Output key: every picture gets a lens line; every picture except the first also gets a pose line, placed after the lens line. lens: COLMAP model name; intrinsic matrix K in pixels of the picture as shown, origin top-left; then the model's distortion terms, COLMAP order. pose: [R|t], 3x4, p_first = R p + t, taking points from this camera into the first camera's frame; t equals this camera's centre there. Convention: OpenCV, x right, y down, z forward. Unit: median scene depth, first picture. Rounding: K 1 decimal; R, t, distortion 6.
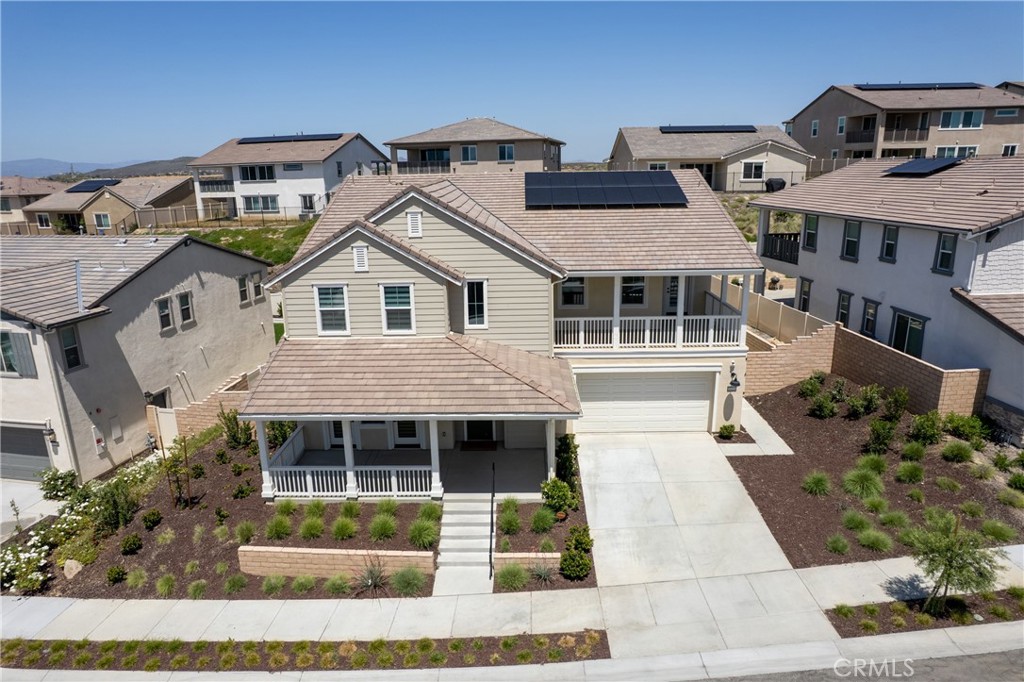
lens RADIAL K [[651.7, 0, 512.0], [0, 651.7, 341.0], [0, 0, 1]] dist [-0.074542, 0.061298]
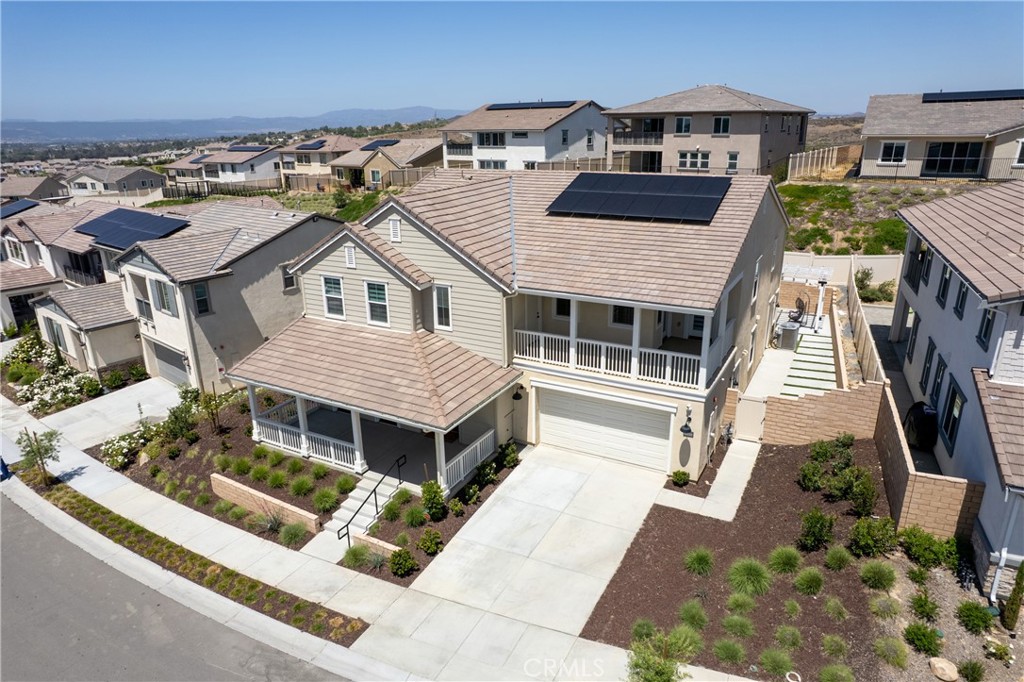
lens RADIAL K [[651.7, 0, 512.0], [0, 651.7, 341.0], [0, 0, 1]] dist [-0.074542, 0.061298]
pose [[0.887151, 0.152208, -0.435655, 0.509334], [-0.120343, 0.987682, 0.100012, -0.119604], [0.445511, -0.036298, 0.894540, 0.079996]]
